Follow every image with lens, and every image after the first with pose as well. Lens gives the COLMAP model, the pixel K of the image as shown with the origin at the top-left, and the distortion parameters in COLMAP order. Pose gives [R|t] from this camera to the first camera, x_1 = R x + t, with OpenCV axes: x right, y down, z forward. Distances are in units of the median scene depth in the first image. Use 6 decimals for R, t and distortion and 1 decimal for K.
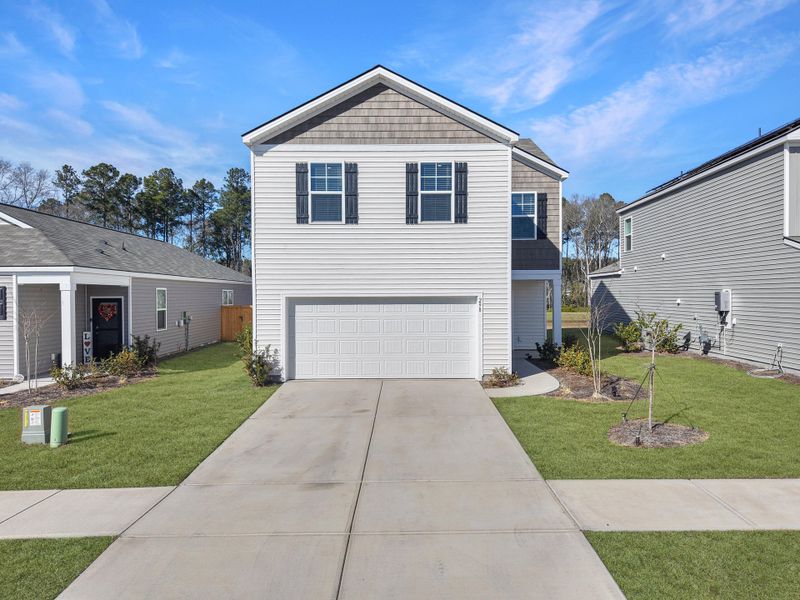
lens RADIAL K [[519.3, 0, 403.6], [0, 519.3, 299.8], [0, 0, 1]] dist [0.006448, -0.001670]
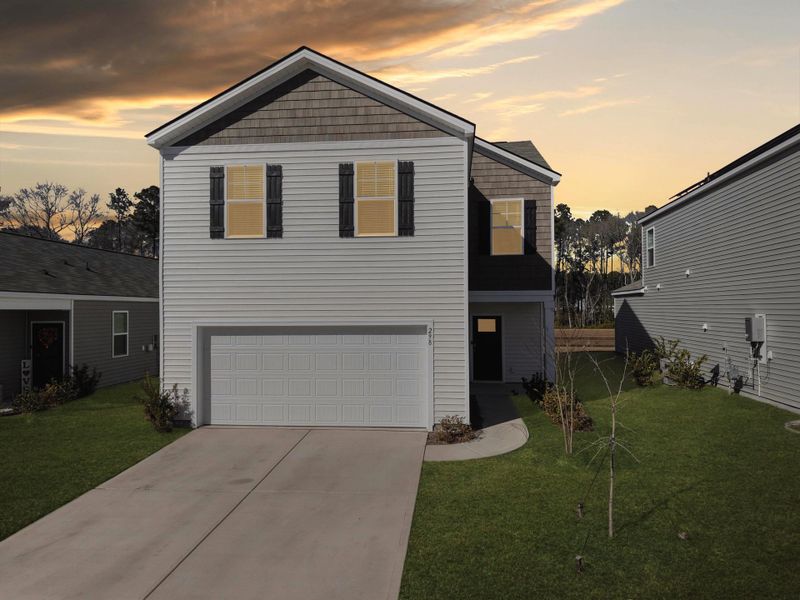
lens RADIAL K [[519.3, 0, 397.7], [0, 519.3, 300.7], [0, 0, 1]] dist [0.006448, -0.001670]
pose [[0.996503, -0.002460, -0.083520, 0.162497], [0.000049, 0.999583, -0.028866, -0.022095], [0.083557, 0.028761, 0.996088, 0.190175]]
